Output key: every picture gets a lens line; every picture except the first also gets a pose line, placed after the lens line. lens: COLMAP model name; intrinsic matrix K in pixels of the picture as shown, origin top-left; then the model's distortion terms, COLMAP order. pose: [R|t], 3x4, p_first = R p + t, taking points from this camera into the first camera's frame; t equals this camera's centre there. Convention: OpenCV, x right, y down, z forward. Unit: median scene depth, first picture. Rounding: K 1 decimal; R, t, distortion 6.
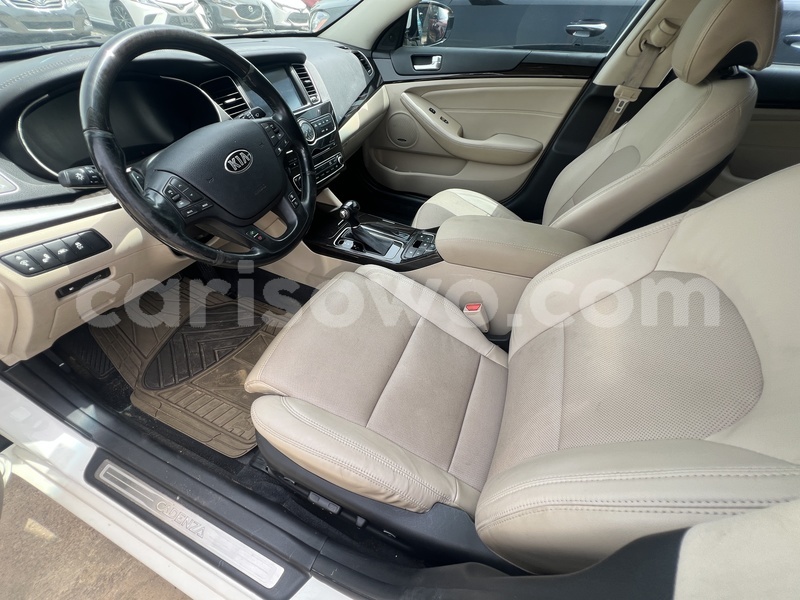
lens RADIAL K [[322.2, 0, 397.9], [0, 322.2, 300.6], [0, 0, 1]] dist [-0.002170, -0.000008]
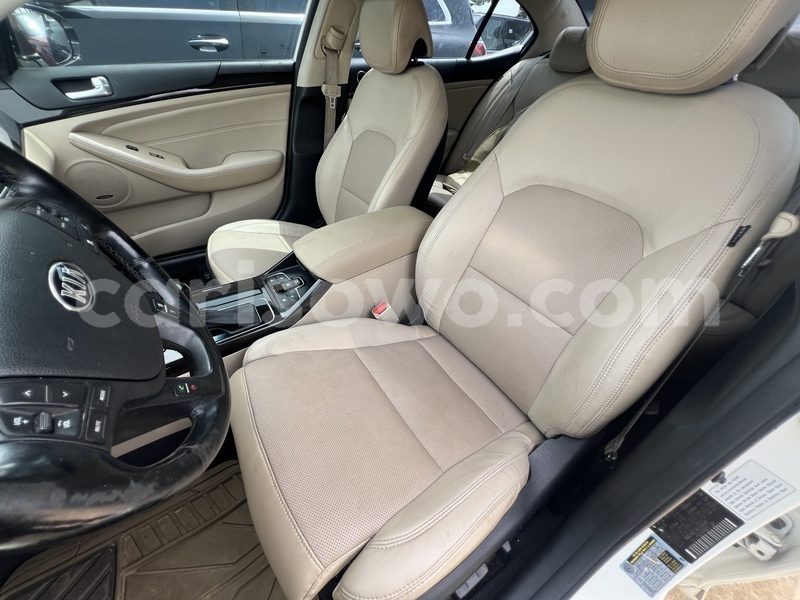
lens RADIAL K [[322.2, 0, 397.9], [0, 322.2, 300.6], [0, 0, 1]] dist [-0.002170, -0.000008]
pose [[0.549462, -0.531632, 0.644561, -0.268769], [0.558778, 0.807359, 0.189572, -0.117638], [-0.621175, 0.256004, 0.740678, 0.180860]]
